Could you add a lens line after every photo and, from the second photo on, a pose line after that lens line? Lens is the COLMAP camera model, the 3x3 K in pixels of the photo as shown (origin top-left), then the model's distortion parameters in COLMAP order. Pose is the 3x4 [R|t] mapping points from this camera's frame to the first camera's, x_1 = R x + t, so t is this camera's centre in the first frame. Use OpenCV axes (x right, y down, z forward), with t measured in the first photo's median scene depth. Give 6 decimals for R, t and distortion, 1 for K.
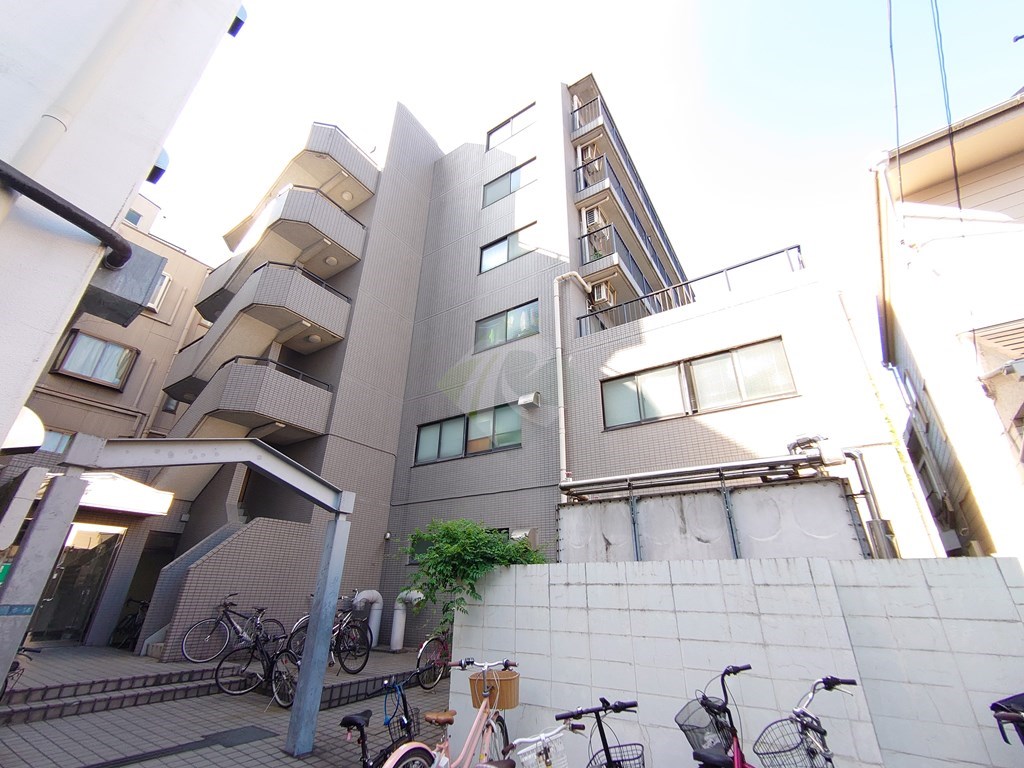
lens RADIAL K [[438.1, 0, 509.6], [0, 438.1, 384.8], [0, 0, 1]] dist [0.004110, -0.001595]
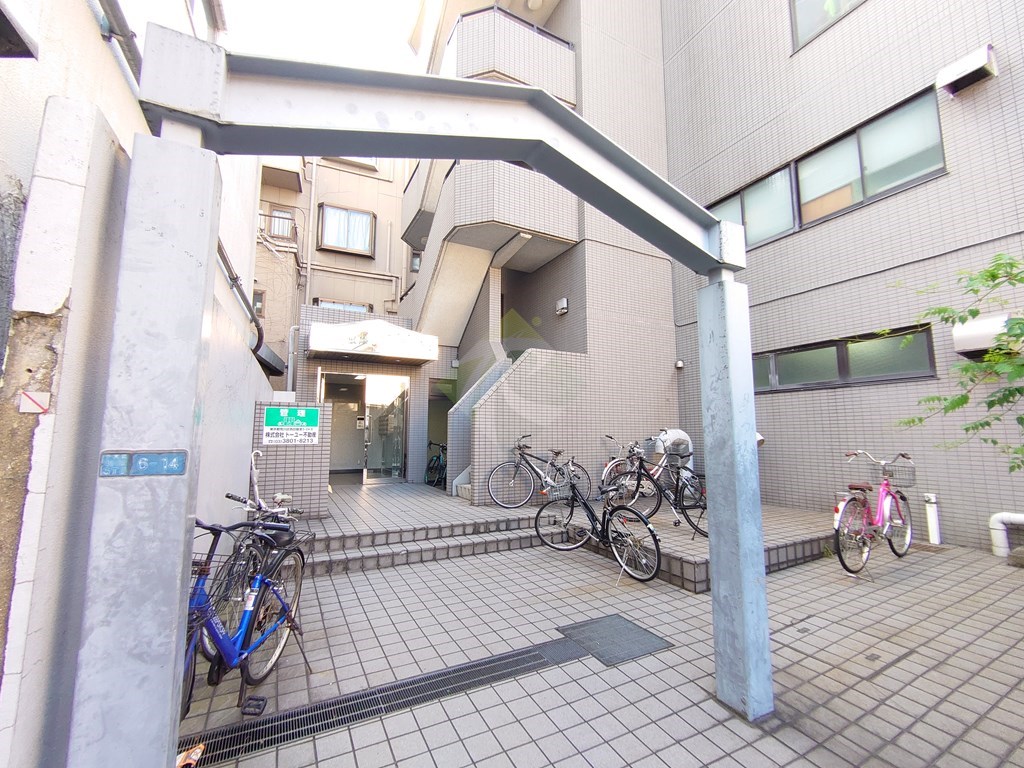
lens RADIAL K [[438.1, 0, 513.7], [0, 438.1, 381.4], [0, 0, 1]] dist [0.004110, -0.001595]
pose [[0.881027, -0.075007, -0.467081, -0.255052], [0.217181, 0.941282, 0.258498, 0.162003], [0.420266, -0.329185, 0.845585, 0.325084]]
